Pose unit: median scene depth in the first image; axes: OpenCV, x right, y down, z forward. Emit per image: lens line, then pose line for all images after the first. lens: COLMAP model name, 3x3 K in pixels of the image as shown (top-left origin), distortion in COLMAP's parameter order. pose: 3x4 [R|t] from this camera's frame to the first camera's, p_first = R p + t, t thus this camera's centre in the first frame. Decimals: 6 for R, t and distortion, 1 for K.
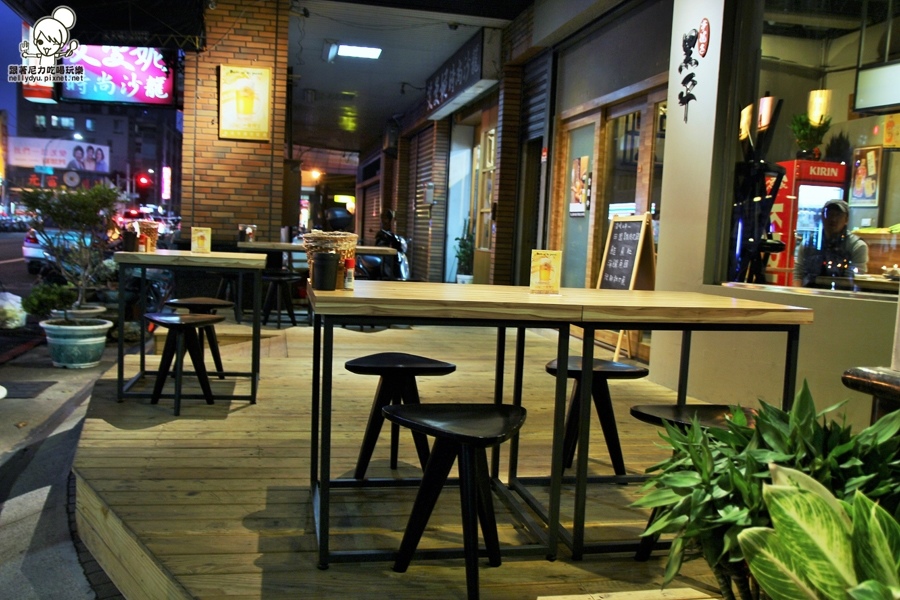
lens RADIAL K [[821.5, 0, 450.0], [0, 821.5, 300.0], [0, 0, 1]] dist [-0.090036, 0.177126]
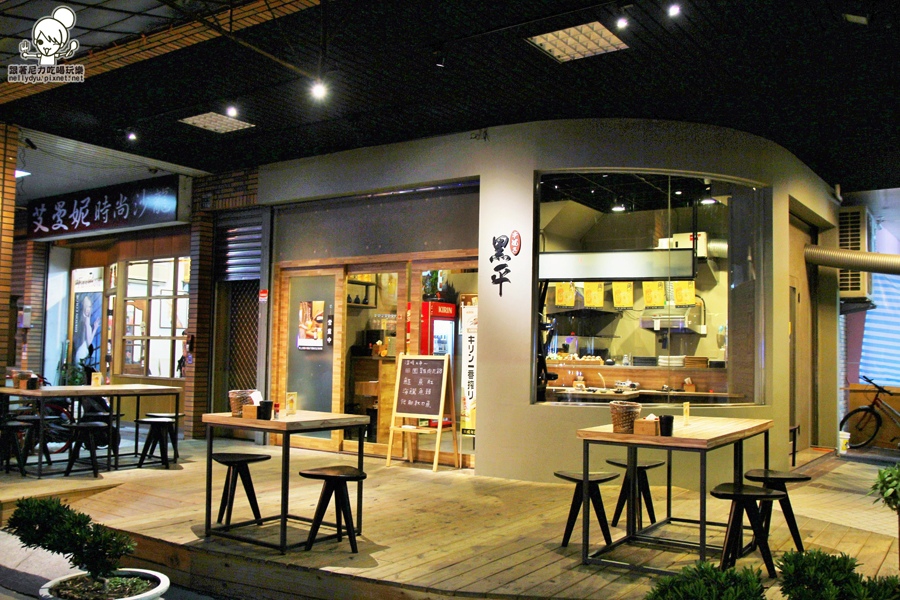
lens RADIAL K [[807.4, 0, 450.0], [0, 807.4, 300.0], [0, 0, 1]] dist [-0.054390, 0.003996]
pose [[0.717914, 0.009189, 0.696071, -0.496735], [0.071314, 0.993681, -0.086670, -0.055028], [-0.692469, 0.111861, 0.712722, 0.006698]]
